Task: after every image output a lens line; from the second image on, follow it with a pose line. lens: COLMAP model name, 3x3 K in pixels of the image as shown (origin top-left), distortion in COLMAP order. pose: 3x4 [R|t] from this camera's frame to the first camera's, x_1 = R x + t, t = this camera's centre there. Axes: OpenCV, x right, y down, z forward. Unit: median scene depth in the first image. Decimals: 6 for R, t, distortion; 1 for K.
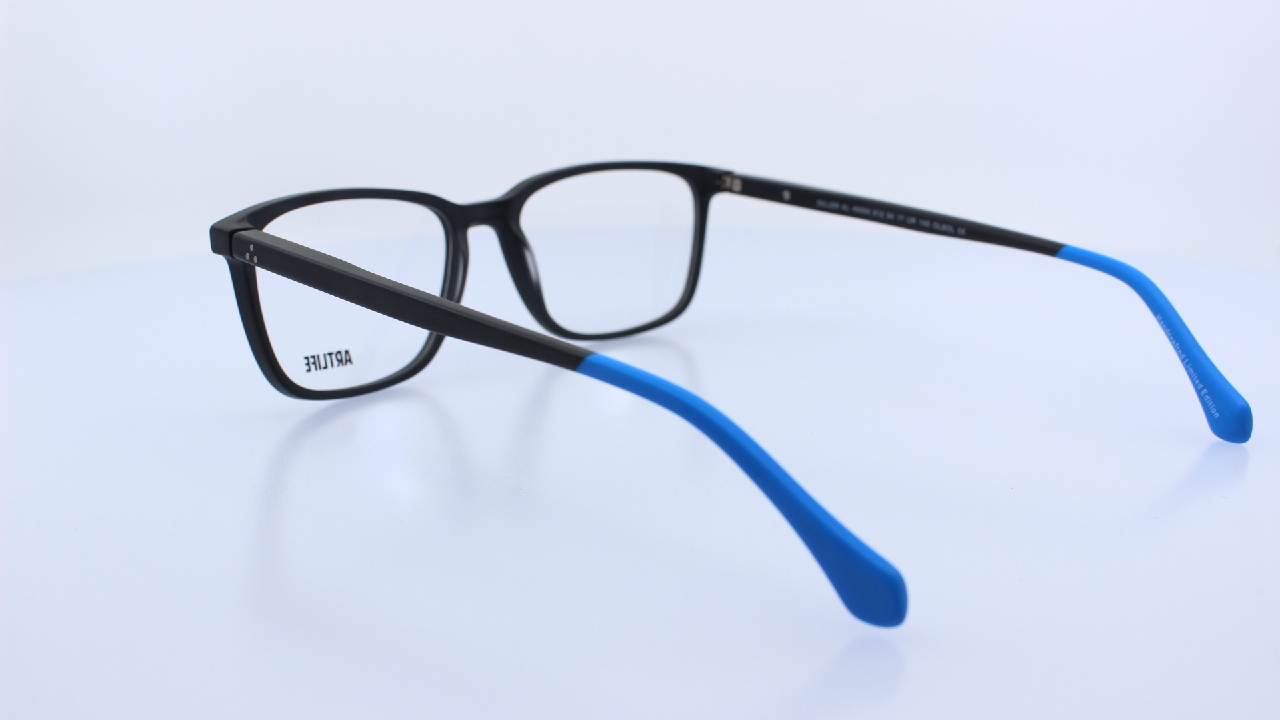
lens RADIAL K [[1420.2, 0, 639.3], [0, 1420.2, 367.3], [0, 0, 1]] dist [-0.110860, 0.000000]
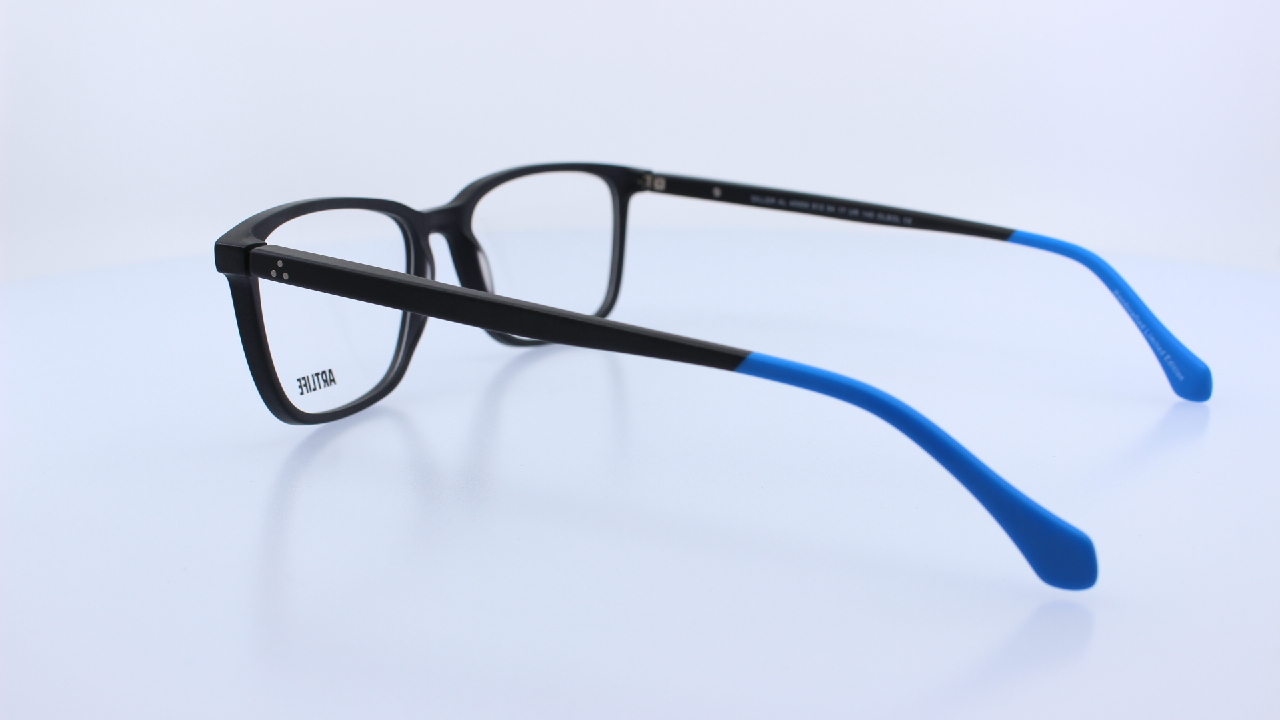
lens RADIAL K [[1420.2, 0, 650.3], [0, 1420.2, 359.4], [0, 0, 1]] dist [-0.110860, 0.000000]
pose [[0.962878, -0.059829, 0.263224, -0.236327], [0.061595, 0.998100, 0.001546, -0.006739], [-0.262817, 0.014725, 0.964733, 0.035455]]
